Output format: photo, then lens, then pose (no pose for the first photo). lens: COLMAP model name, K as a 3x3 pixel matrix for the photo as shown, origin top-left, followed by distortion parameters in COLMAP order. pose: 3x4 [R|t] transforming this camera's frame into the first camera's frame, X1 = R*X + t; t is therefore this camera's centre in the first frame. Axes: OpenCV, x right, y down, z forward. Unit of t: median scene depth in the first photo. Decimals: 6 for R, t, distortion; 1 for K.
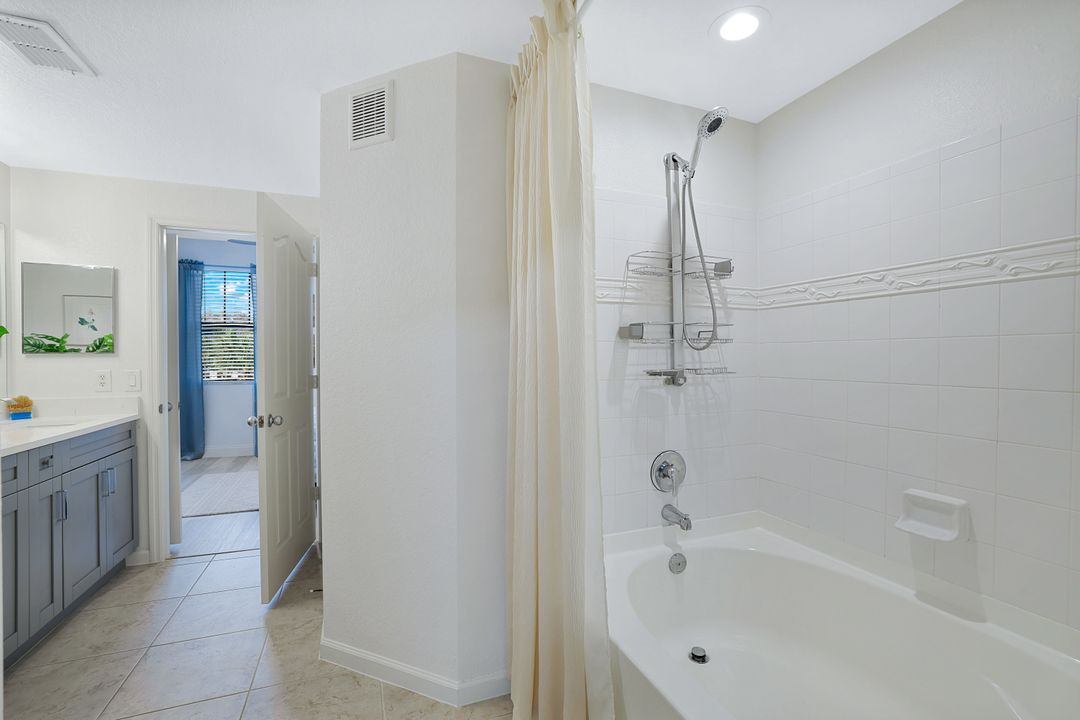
lens RADIAL K [[469.6, 0, 544.6], [0, 469.6, 362.6], [0, 0, 1]] dist [-0.009140, 0.000587]
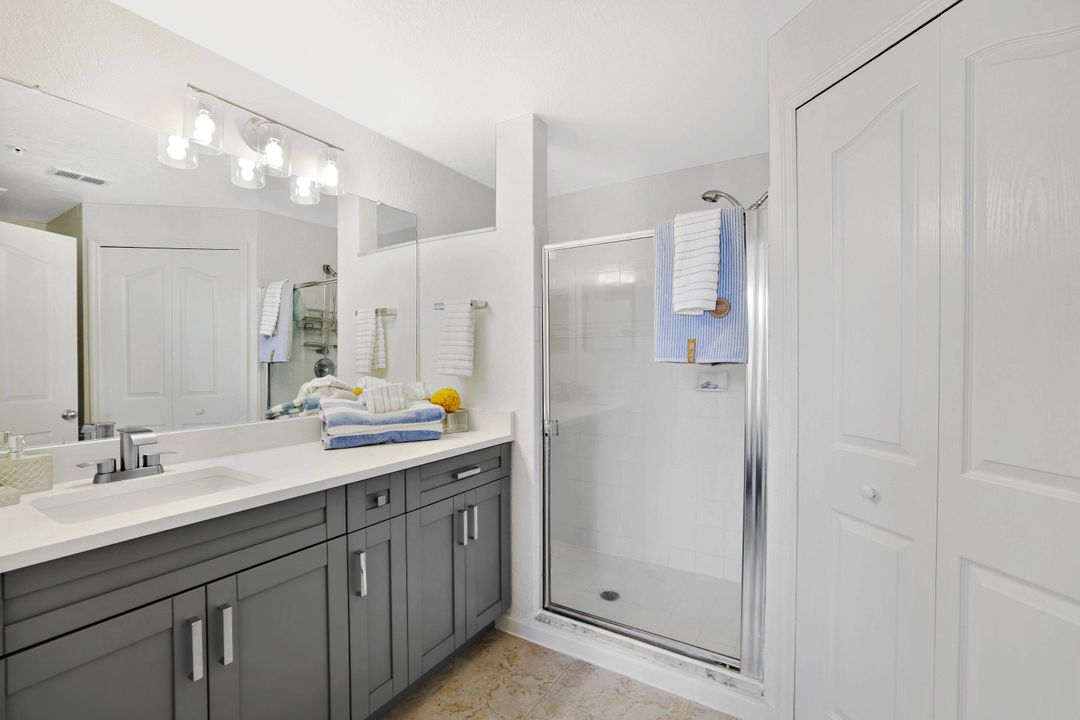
lens RADIAL K [[469.6, 0, 547.2], [0, 469.6, 367.9], [0, 0, 1]] dist [-0.009140, 0.000587]
pose [[0.605709, 0.008071, -0.795645, -0.259056], [-0.001086, 0.999956, 0.009317, -0.006389], [0.795686, -0.004779, 0.605691, 0.662046]]
